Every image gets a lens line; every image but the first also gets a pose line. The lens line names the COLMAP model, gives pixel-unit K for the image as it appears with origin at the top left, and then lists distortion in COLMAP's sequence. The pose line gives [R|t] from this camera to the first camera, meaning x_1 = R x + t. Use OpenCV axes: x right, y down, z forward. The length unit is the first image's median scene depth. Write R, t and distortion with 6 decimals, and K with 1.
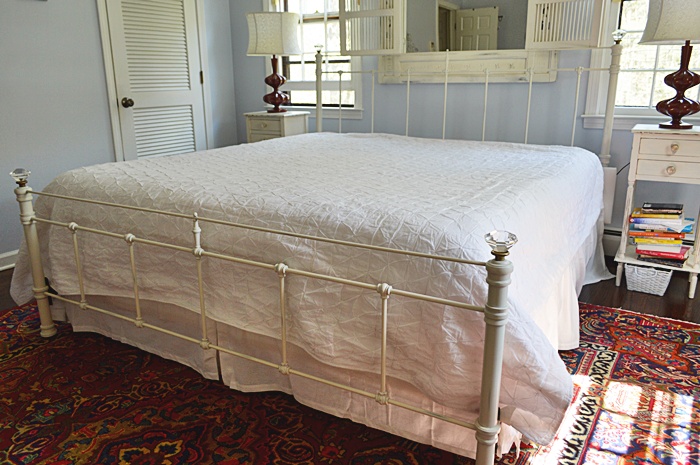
lens RADIAL K [[544.8, 0, 355.1], [0, 544.8, 233.1], [0, 0, 1]] dist [-0.010632, 0.000270]
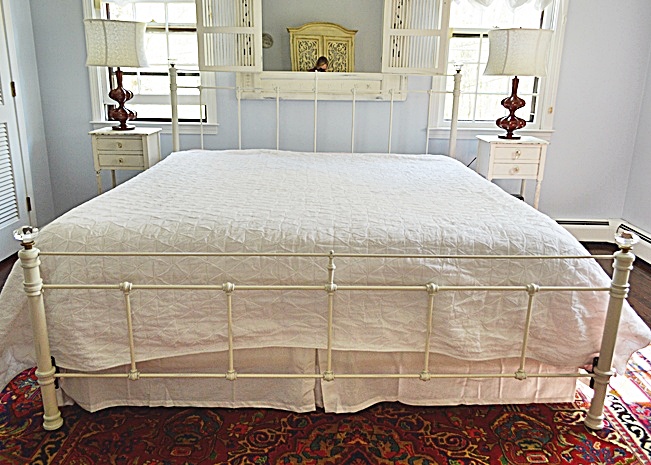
lens RADIAL K [[547.0, 0, 325.5], [0, 547.0, 232.5], [0, 0, 1]] dist [-0.010927, -0.004282]
pose [[0.848452, -0.123601, 0.514638, -0.540779], [0.120122, 0.991945, 0.040198, -0.073576], [-0.515461, 0.027713, 0.856465, 0.081686]]
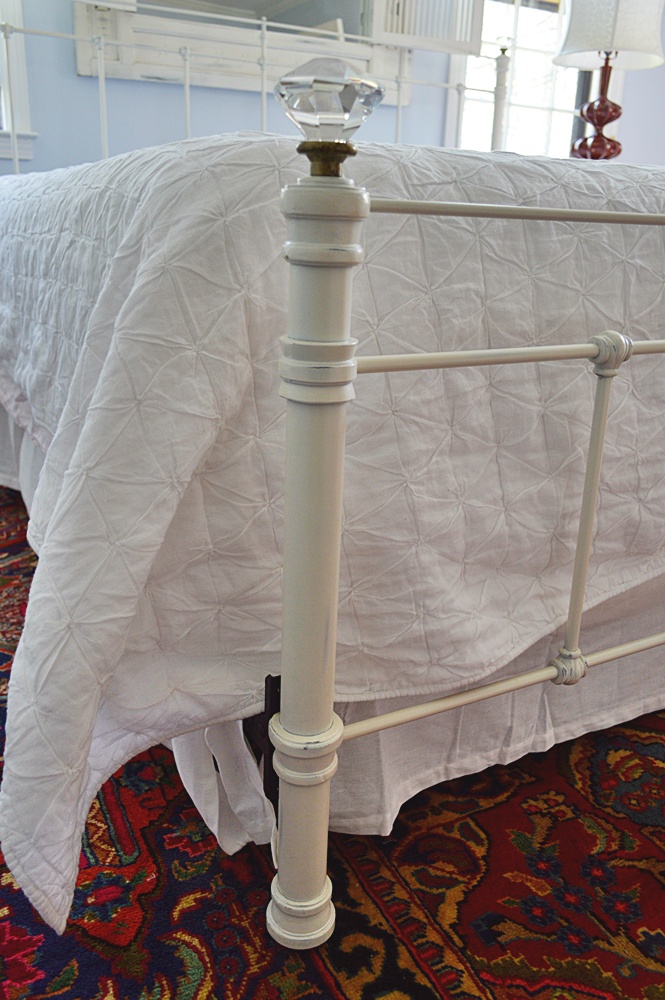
lens RADIAL K [[826.3, 0, 335.0], [0, 826.3, 499.9], [0, 0, 1]] dist [-0.012116, -0.005946]
pose [[0.515554, -0.252560, 0.818790, -0.702867], [0.196551, 0.964952, 0.173886, -0.027109], [-0.834009, 0.071287, 0.547126, 0.717417]]
